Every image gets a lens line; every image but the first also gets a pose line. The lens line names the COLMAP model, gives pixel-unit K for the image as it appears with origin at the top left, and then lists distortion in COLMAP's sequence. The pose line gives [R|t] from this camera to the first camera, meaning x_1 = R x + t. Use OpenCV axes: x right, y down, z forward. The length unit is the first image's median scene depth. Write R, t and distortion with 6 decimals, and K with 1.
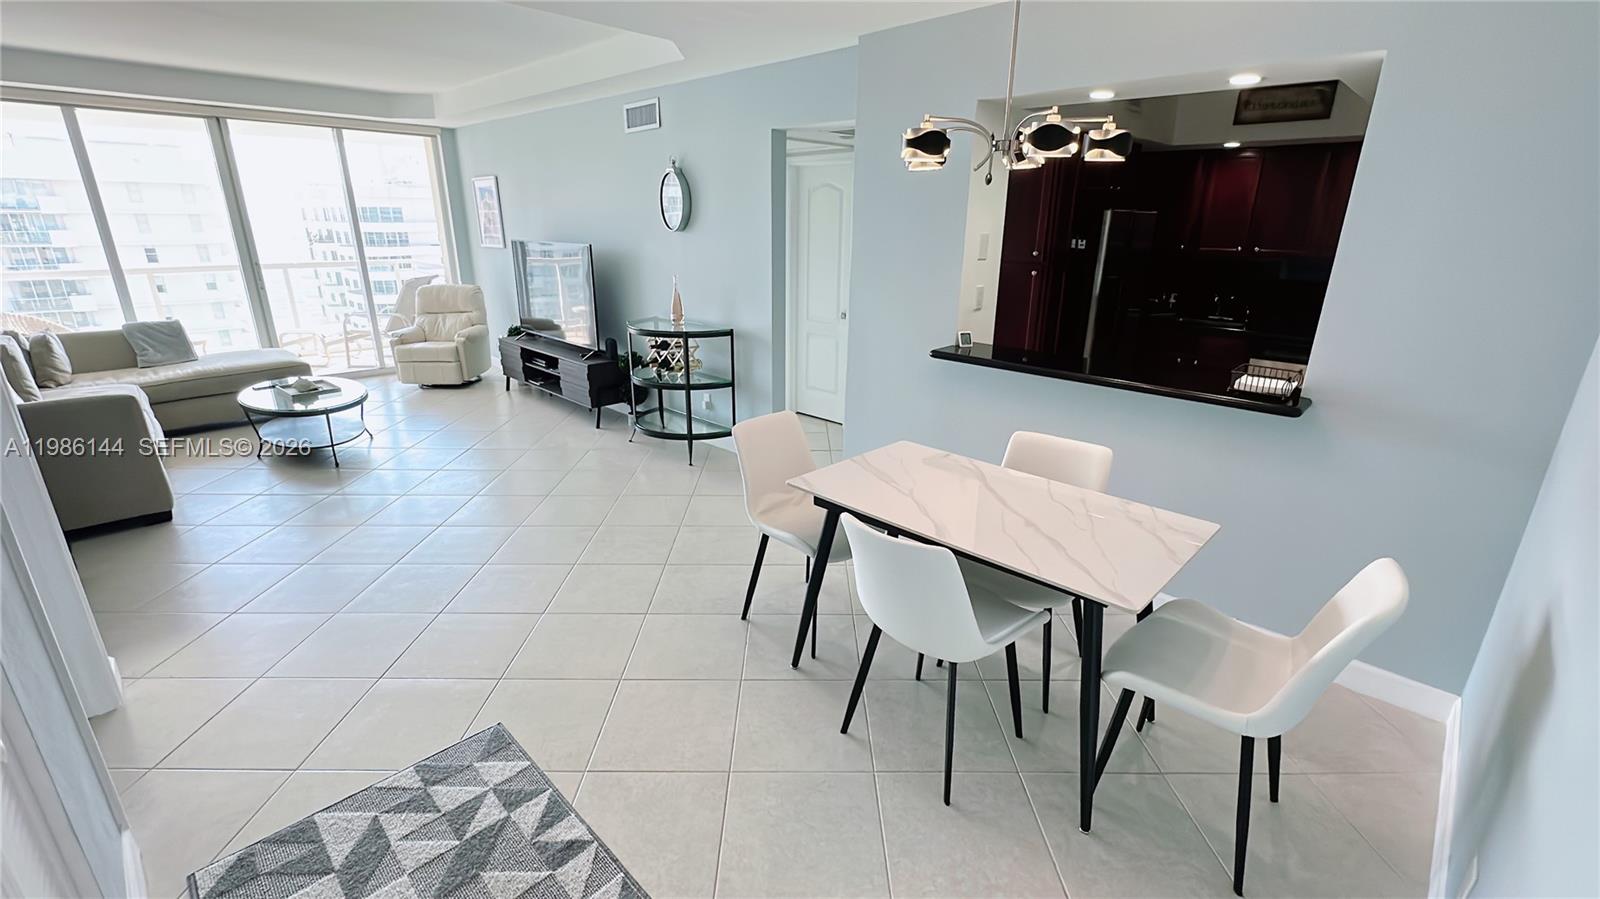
lens RADIAL K [[672.9, 0, 793.8], [0, 672.9, 444.7], [0, 0, 1]] dist [-0.003496, -0.000248]
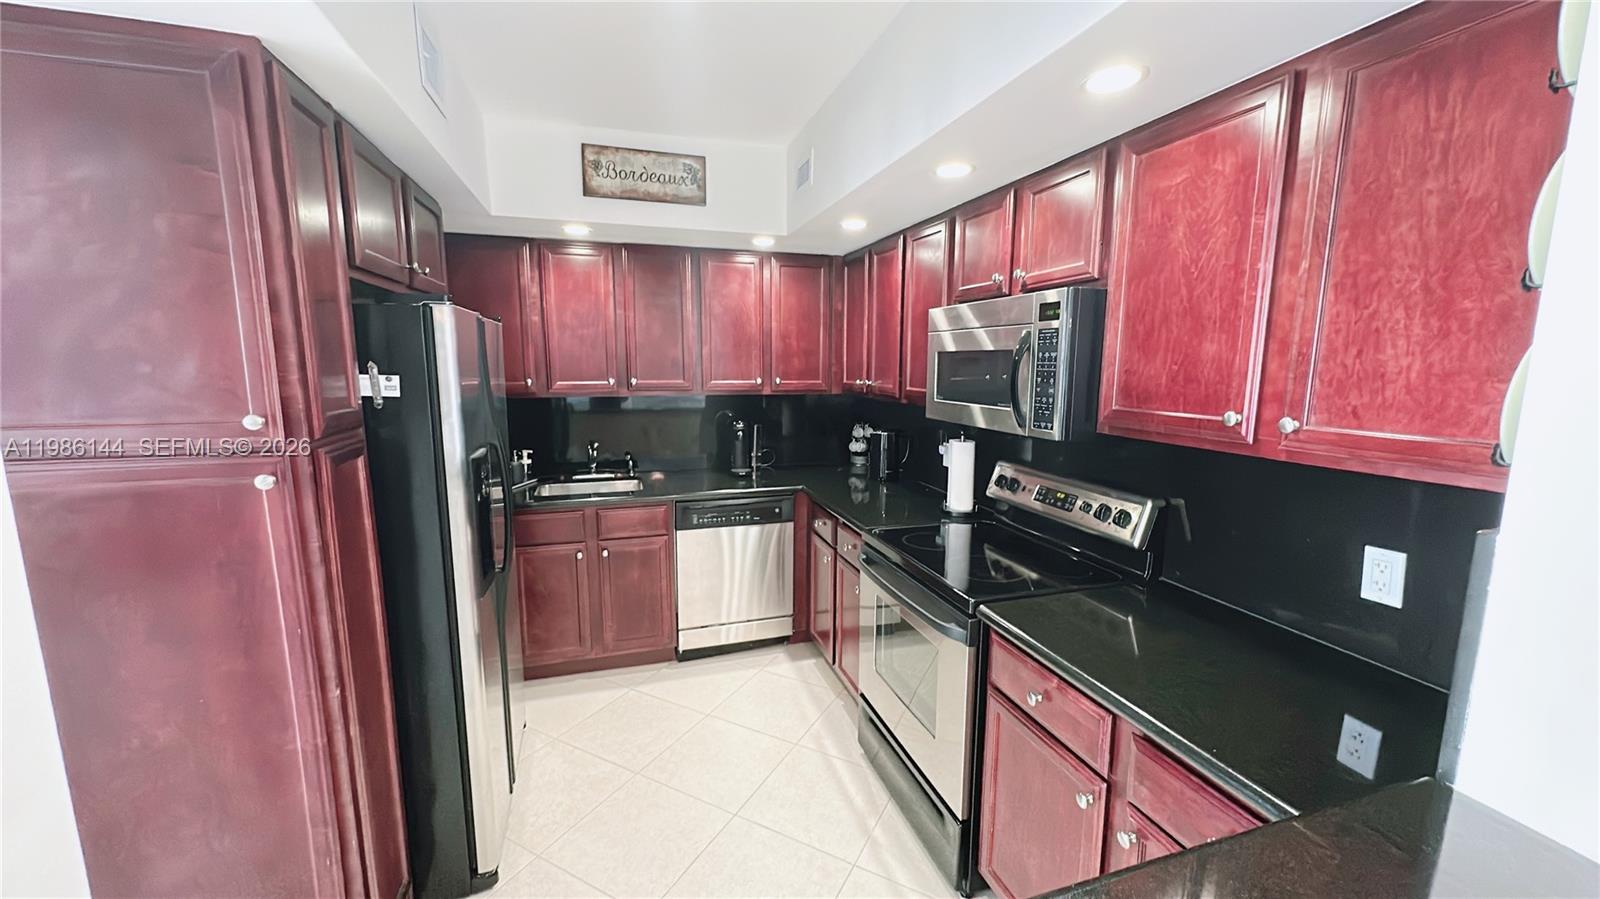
lens RADIAL K [[615.0, 0, 801.6], [0, 615.0, 454.2], [0, 0, 1]] dist [0.000347, -0.000228]
pose [[0.462687, -0.139483, 0.875480, 0.163142], [0.278592, 0.960392, 0.005777, -0.147792], [-0.841610, 0.241229, 0.483220, 0.477782]]
